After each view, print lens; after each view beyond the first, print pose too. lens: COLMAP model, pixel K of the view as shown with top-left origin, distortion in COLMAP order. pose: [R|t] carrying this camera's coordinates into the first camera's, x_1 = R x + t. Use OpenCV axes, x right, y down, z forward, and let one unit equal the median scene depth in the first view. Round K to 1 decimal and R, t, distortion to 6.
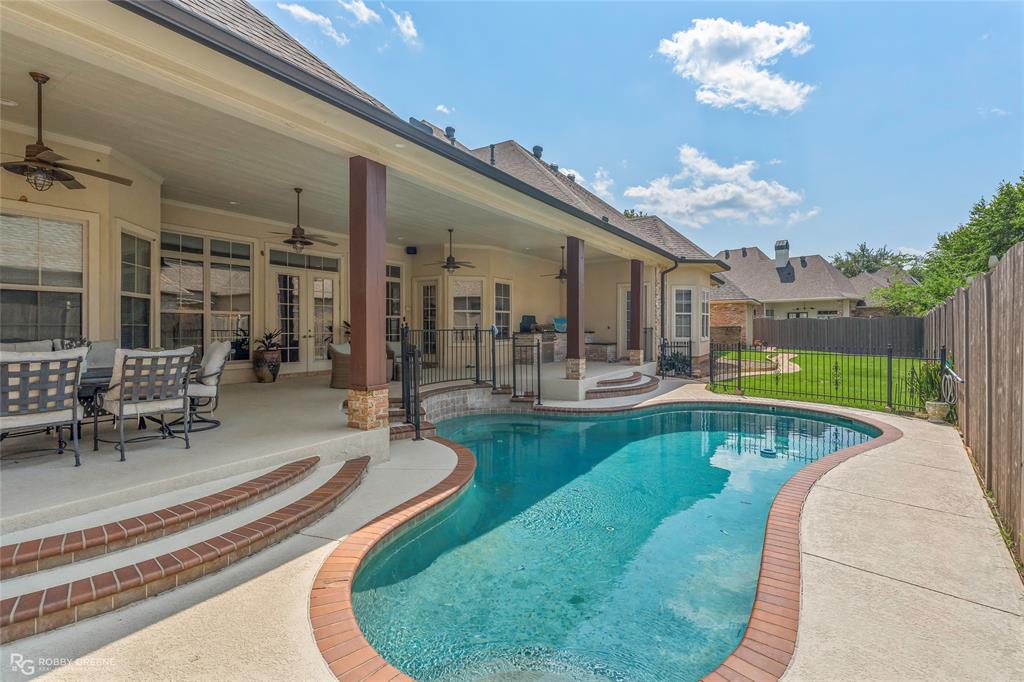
lens RADIAL K [[470.5, 0, 508.3], [0, 470.5, 331.0], [0, 0, 1]] dist [-0.003311, 0.001176]
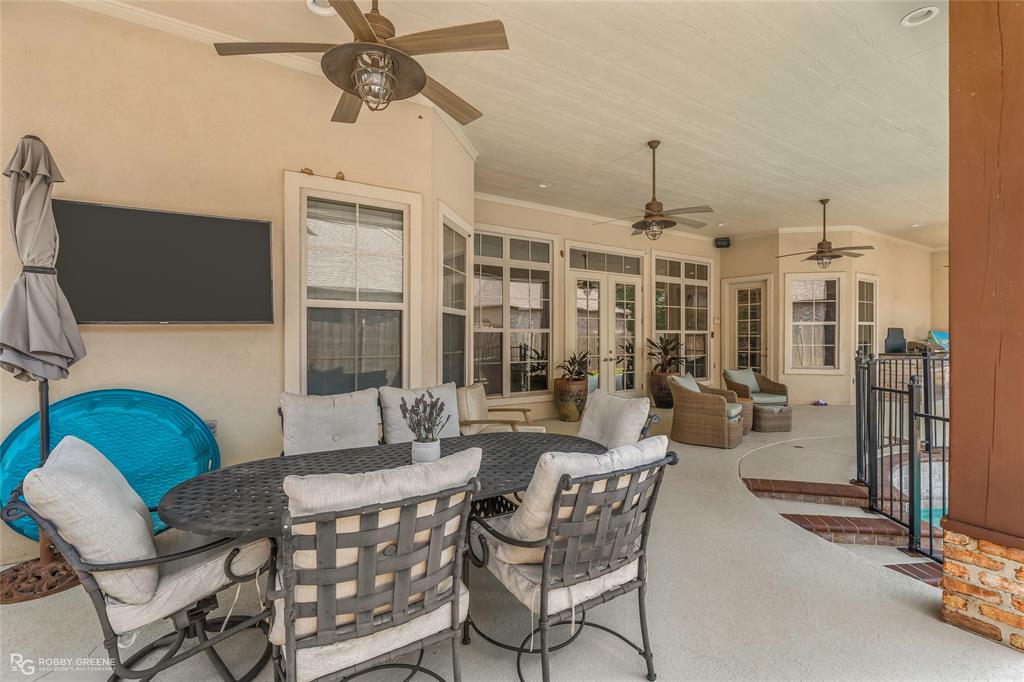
lens RADIAL K [[470.5, 0, 512.3], [0, 470.5, 340.5], [0, 0, 1]] dist [-0.003311, 0.001176]
pose [[0.911614, 0.002098, -0.411043, -0.261255], [-0.002089, 0.999998, 0.000471, -0.020447], [0.411043, 0.000429, 0.911616, 0.239428]]
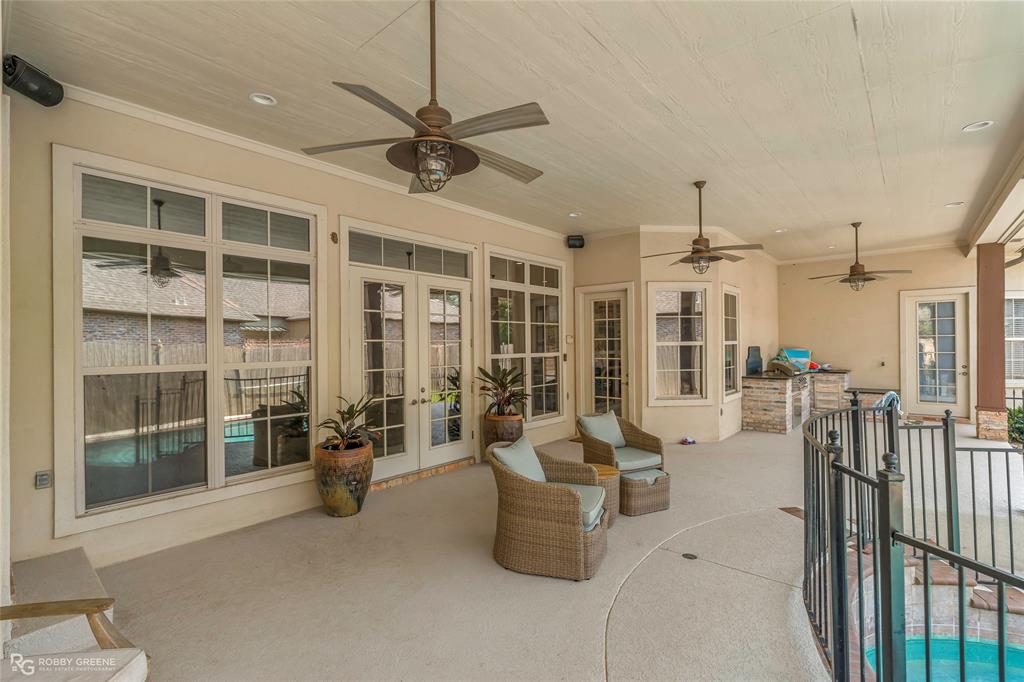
lens RADIAL K [[470.5, 0, 512.4], [0, 470.5, 344.9], [0, 0, 1]] dist [-0.003311, 0.001176]
pose [[0.989649, -0.009572, -0.143186, -0.258523], [0.008481, 0.999930, -0.008230, -0.046947], [0.143255, 0.006931, 0.989662, 0.517571]]
